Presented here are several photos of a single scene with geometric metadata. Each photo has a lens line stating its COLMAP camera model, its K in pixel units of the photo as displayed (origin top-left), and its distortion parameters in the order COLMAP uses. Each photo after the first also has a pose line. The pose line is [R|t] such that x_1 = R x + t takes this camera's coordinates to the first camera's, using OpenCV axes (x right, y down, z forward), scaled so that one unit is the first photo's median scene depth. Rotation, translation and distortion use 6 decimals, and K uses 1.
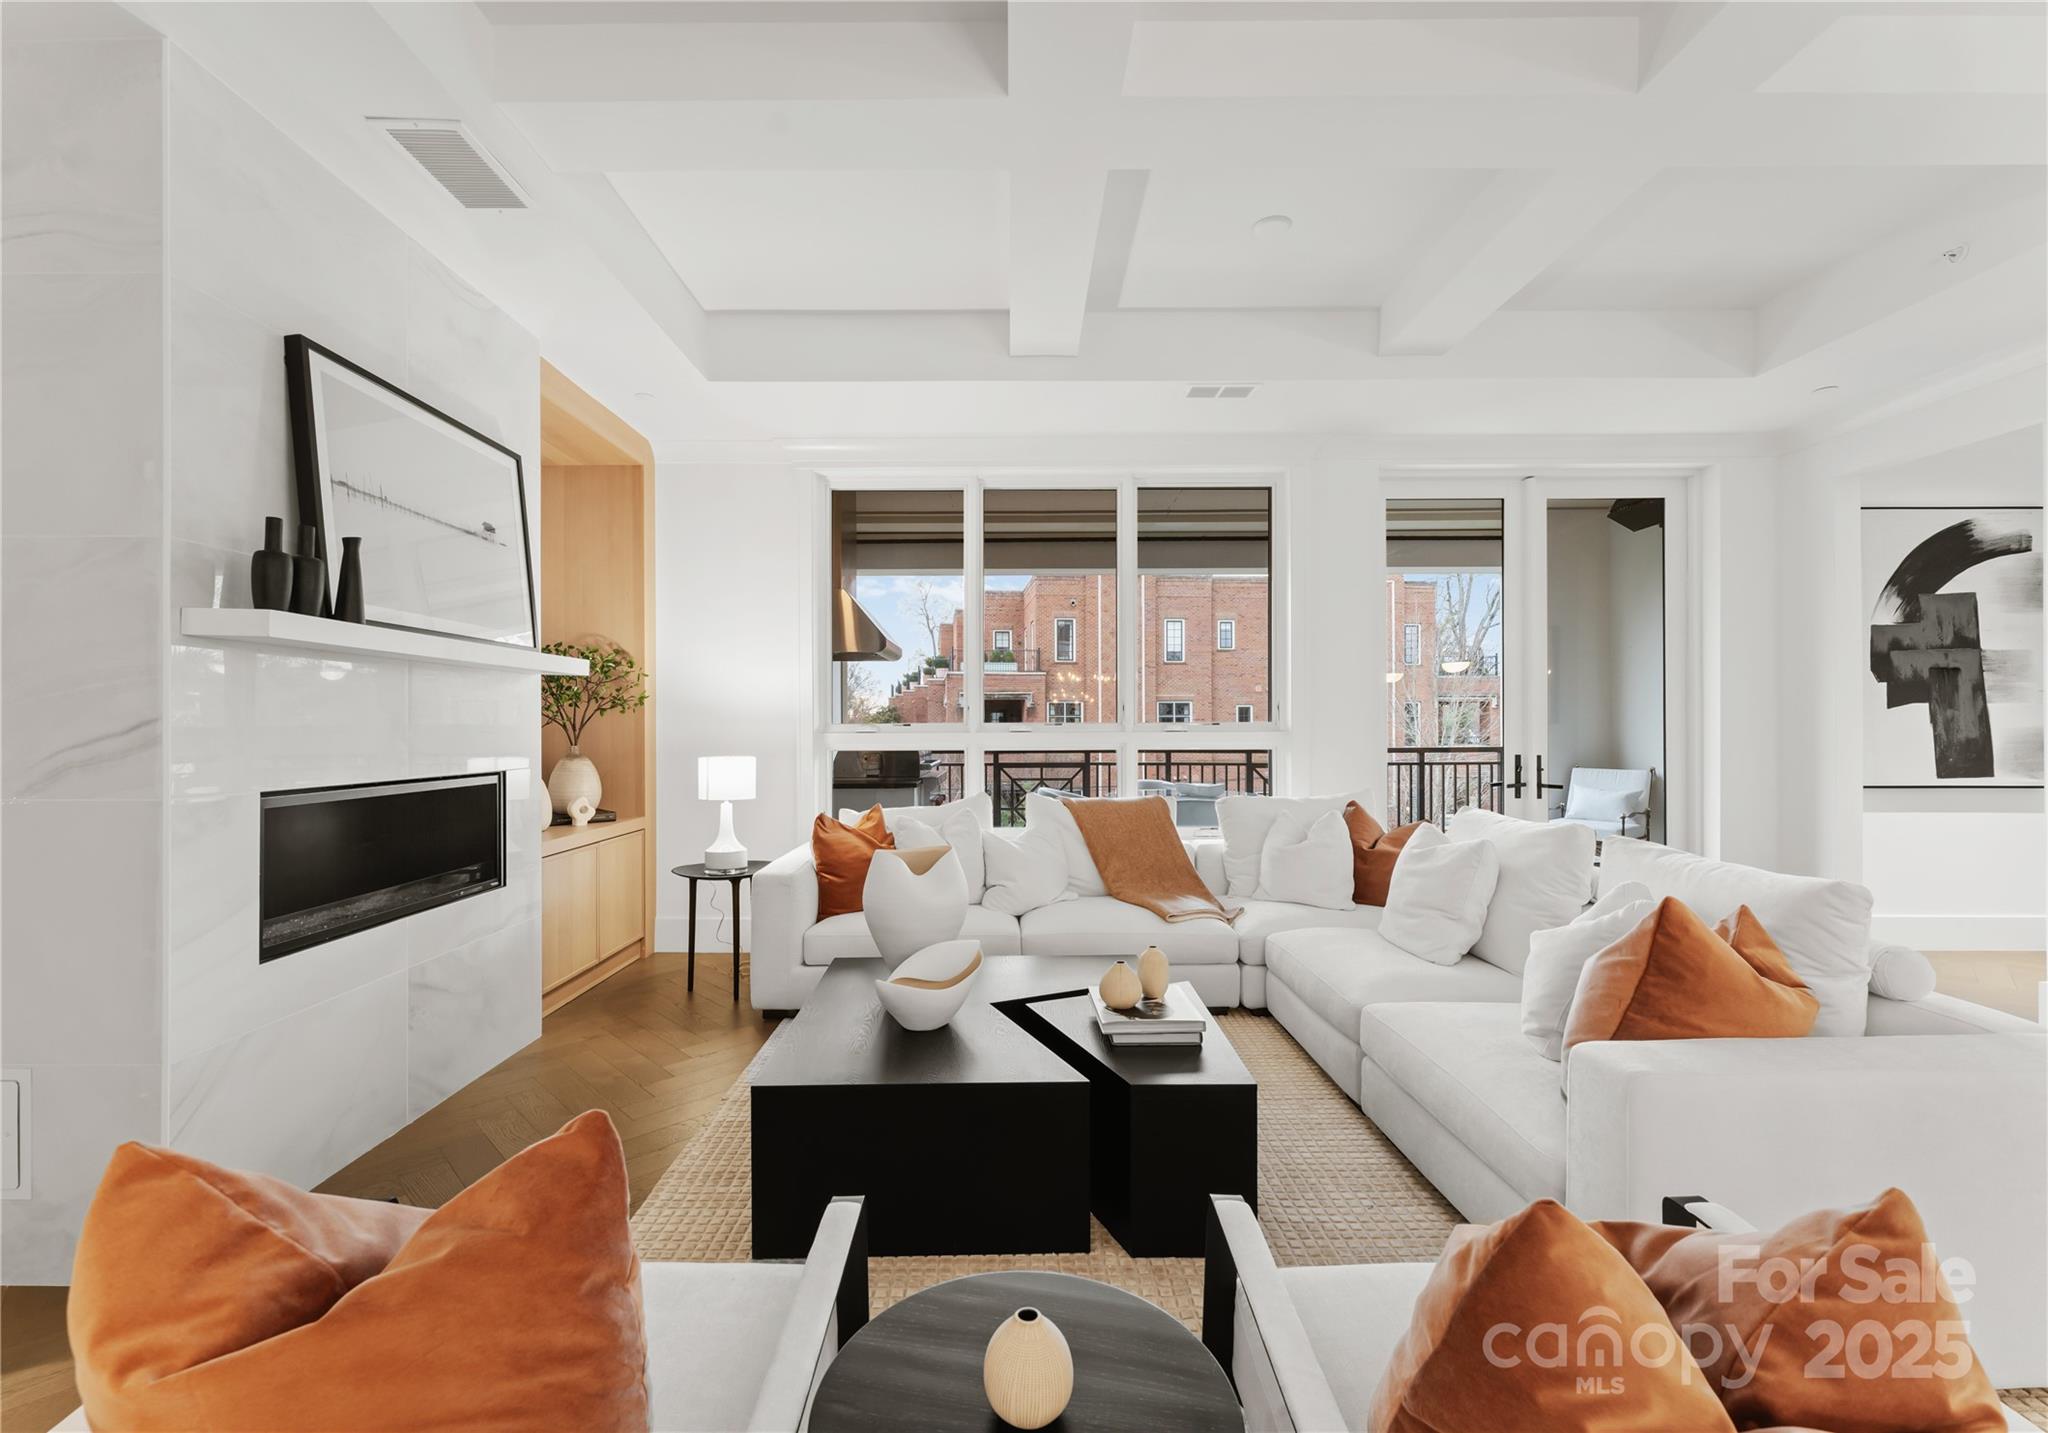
lens RADIAL K [[868.4, 0, 1012.7], [0, 868.4, 718.3], [0, 0, 1]] dist [-0.004335, 0.000038]
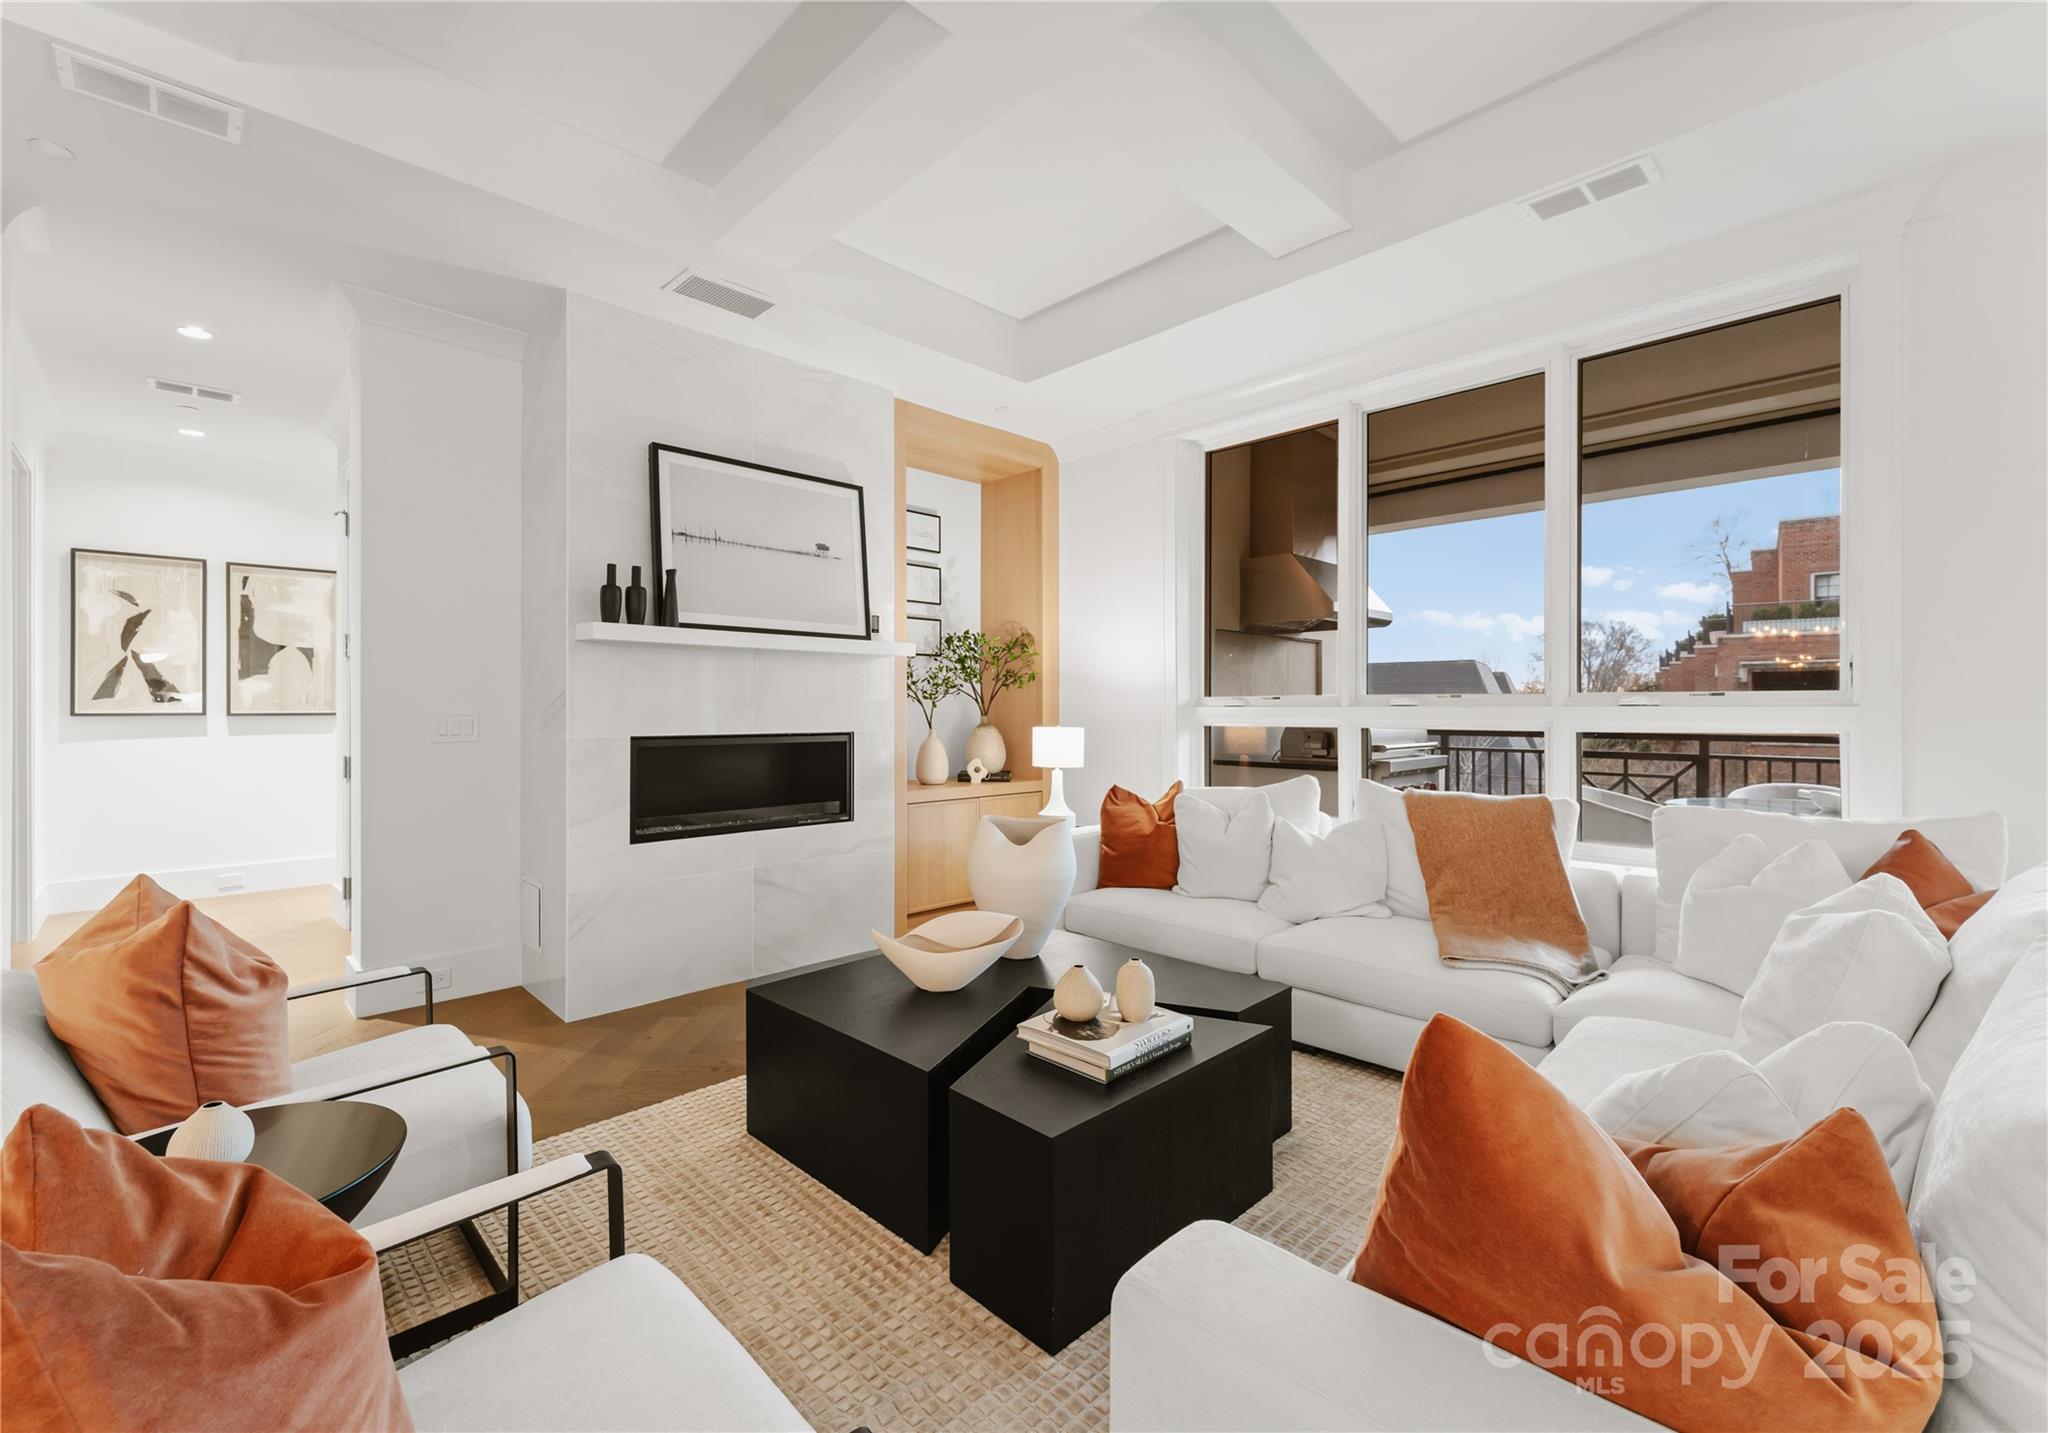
lens RADIAL K [[868.4, 0, 1008.8], [0, 868.4, 707.8], [0, 0, 1]] dist [-0.004335, 0.000038]
pose [[0.689696, 0.003639, -0.724089, 0.396585], [0.003001, 0.999964, 0.007883, 0.011295], [0.724092, -0.007610, 0.689661, 0.208677]]
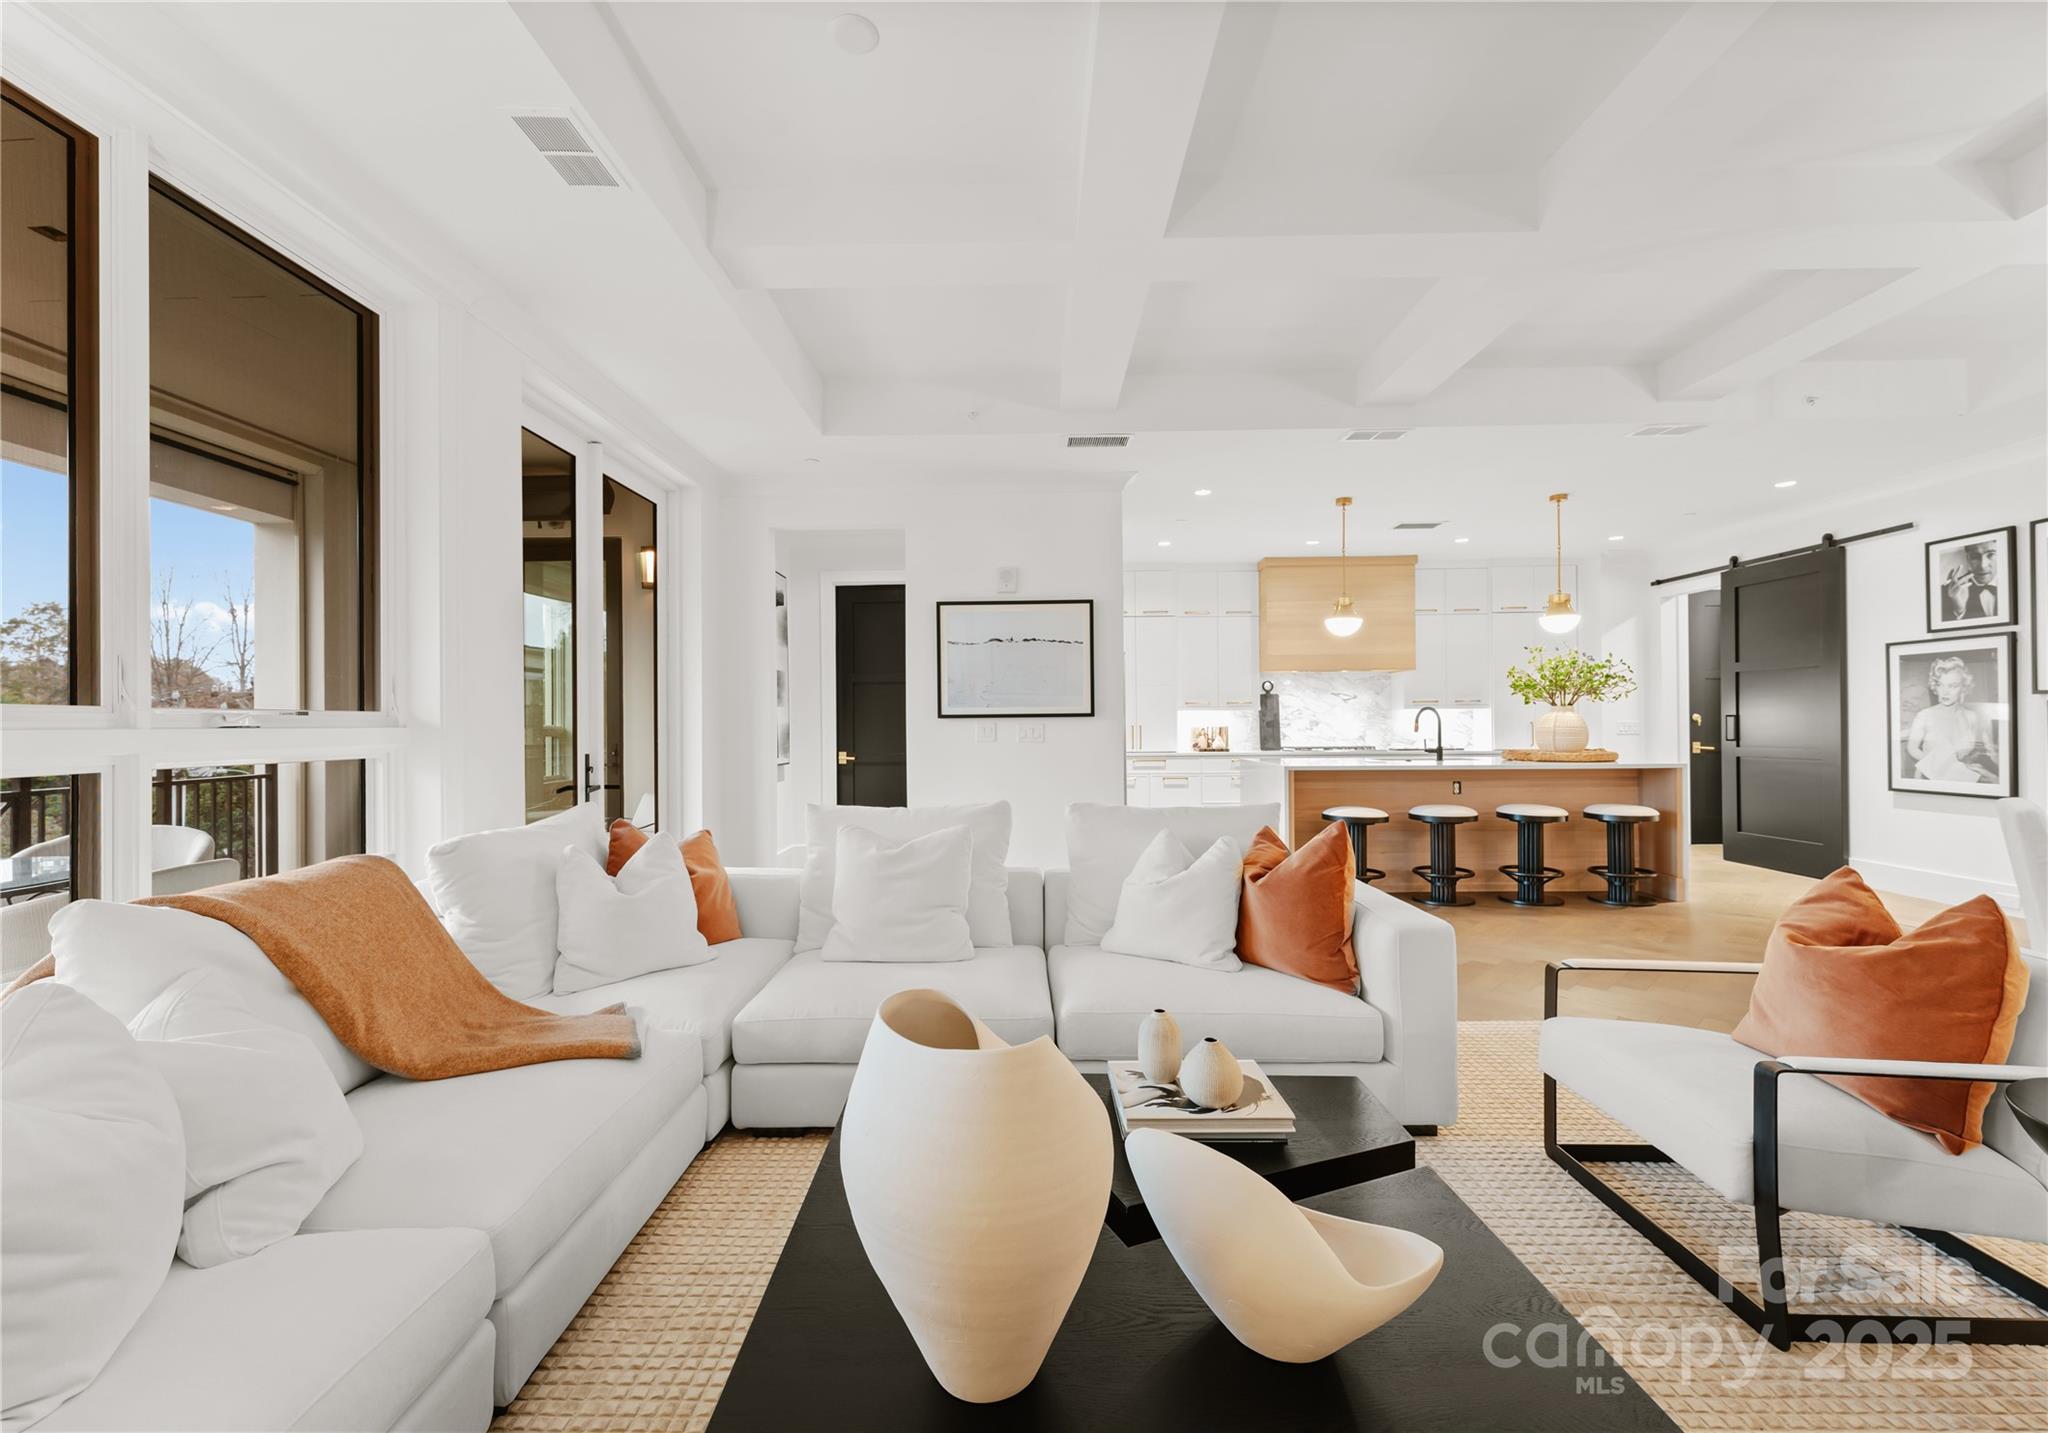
lens RADIAL K [[868.2, 0, 1011.6], [0, 868.2, 721.2], [0, 0, 1]] dist [0.008766, -0.001292]
pose [[0.024755, 0.006528, 0.999672, -0.333375], [-0.000226, 0.999979, -0.006524, 0.017418], [-0.999694, -0.000064, 0.024756, 0.657067]]
